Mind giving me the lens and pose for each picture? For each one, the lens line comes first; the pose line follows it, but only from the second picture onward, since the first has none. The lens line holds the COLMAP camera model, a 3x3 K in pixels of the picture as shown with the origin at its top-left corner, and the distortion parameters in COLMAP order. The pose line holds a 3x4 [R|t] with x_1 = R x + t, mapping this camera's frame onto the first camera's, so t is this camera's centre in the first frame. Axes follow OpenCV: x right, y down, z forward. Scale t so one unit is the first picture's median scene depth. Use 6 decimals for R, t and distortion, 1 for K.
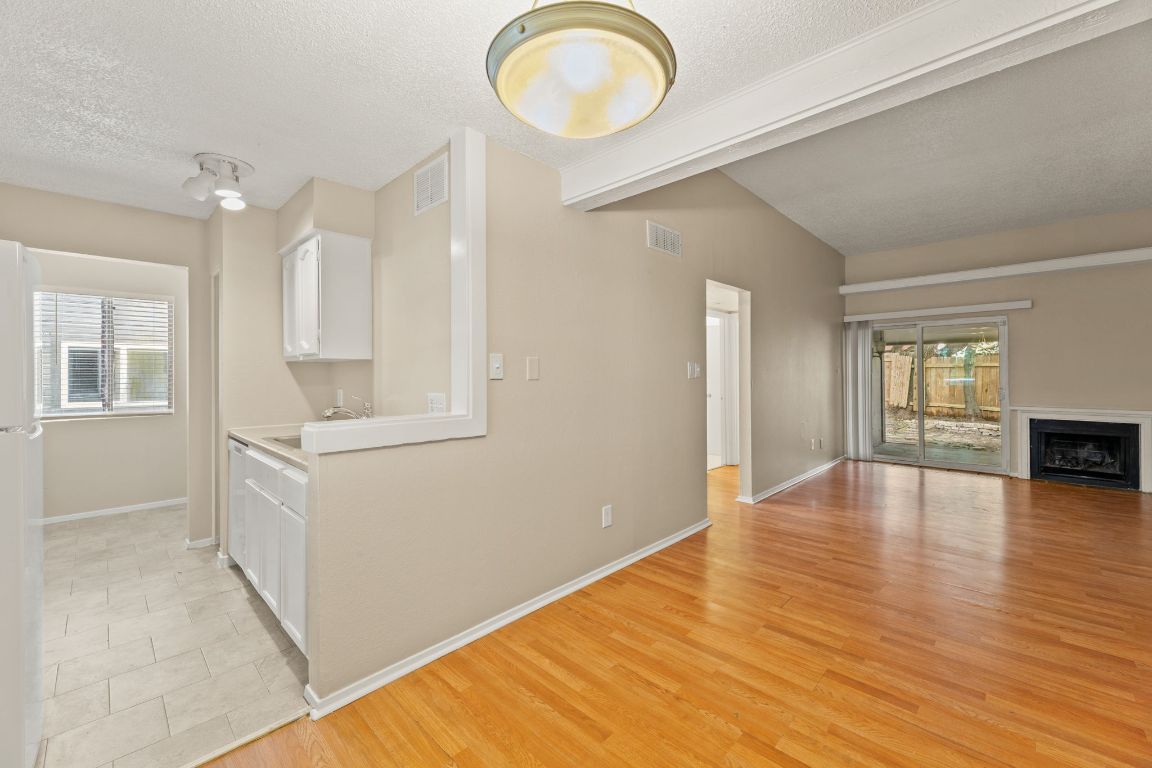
lens RADIAL K [[459.8, 0, 574.4], [0, 459.8, 377.2], [0, 0, 1]] dist [0.002095, 0.000218]
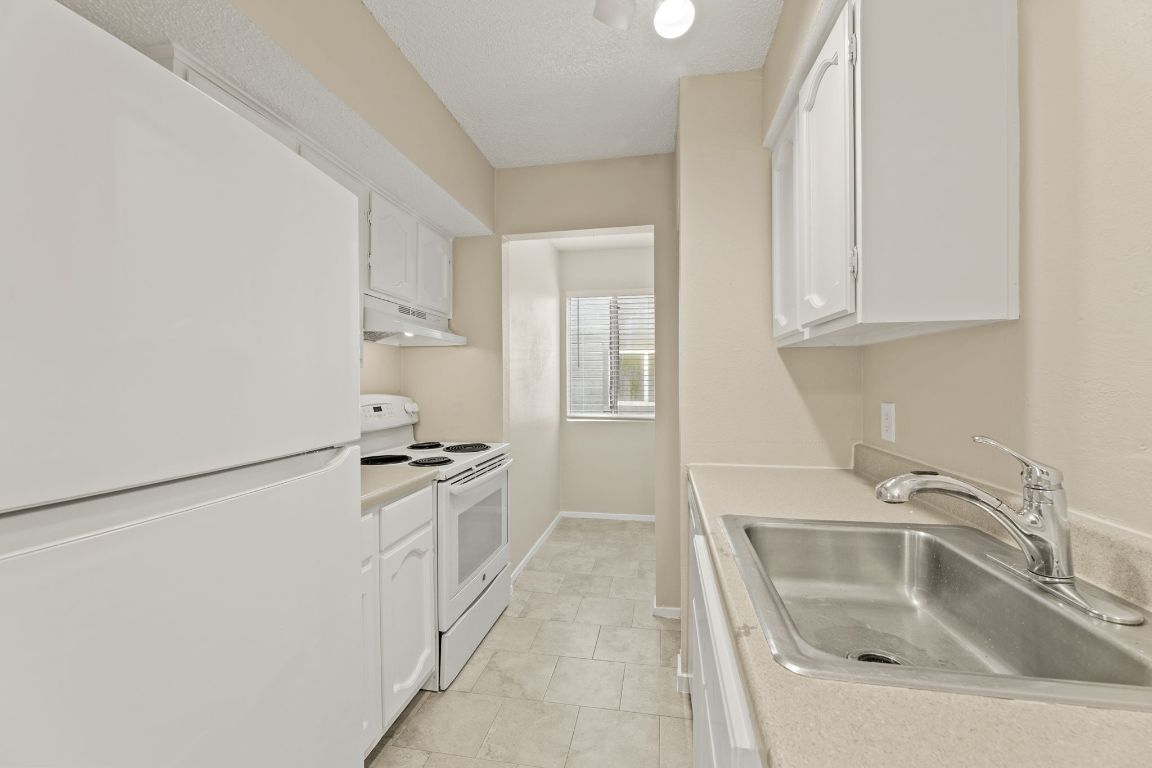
lens RADIAL K [[463.4, 0, 578.3], [0, 463.4, 384.1], [0, 0, 1]] dist [-0.000269, -0.000130]
pose [[0.558190, 0.006065, -0.829691, -0.304134], [0.001524, 0.999964, 0.008335, 0.003564], [0.829712, -0.005917, 0.558160, 0.498958]]
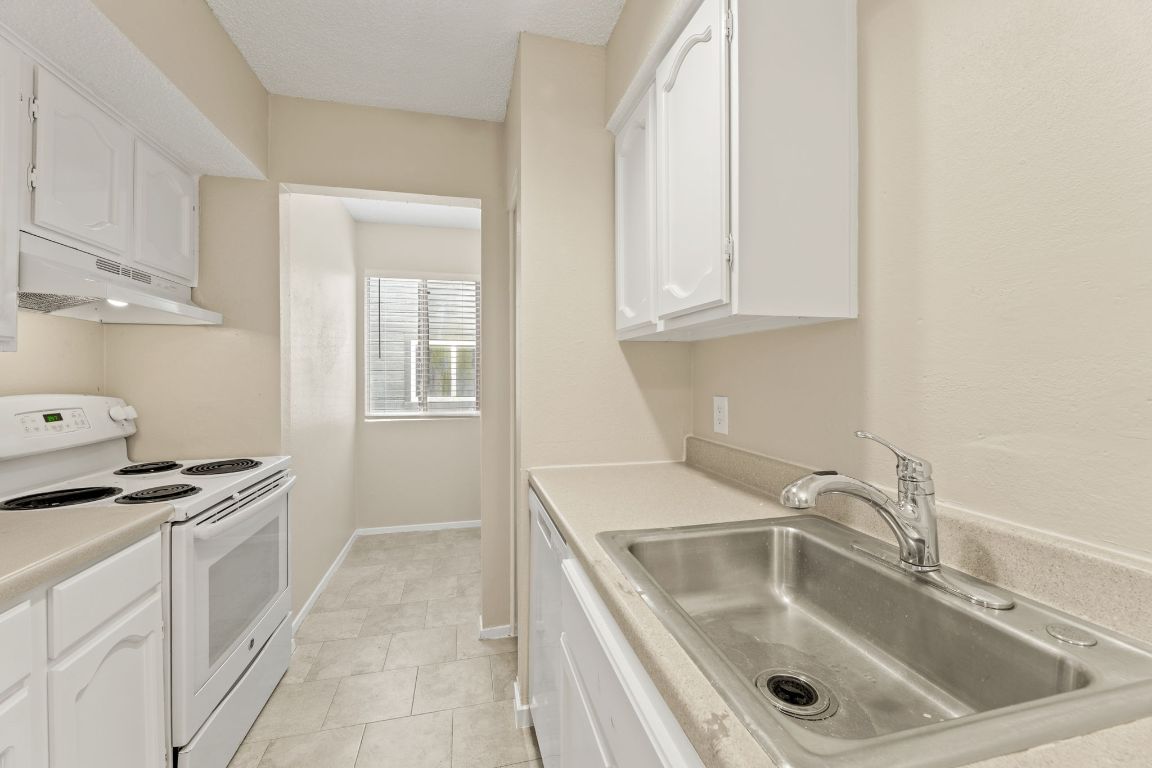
lens RADIAL K [[466.7, 0, 576.8], [0, 466.7, 376.9], [0, 0, 1]] dist [0.000339, 0.000123]
pose [[0.848136, 0.004813, -0.529756, -0.383642], [-0.002312, 0.999983, 0.005383, 0.003892], [0.529773, -0.003341, 0.848133, 0.522972]]
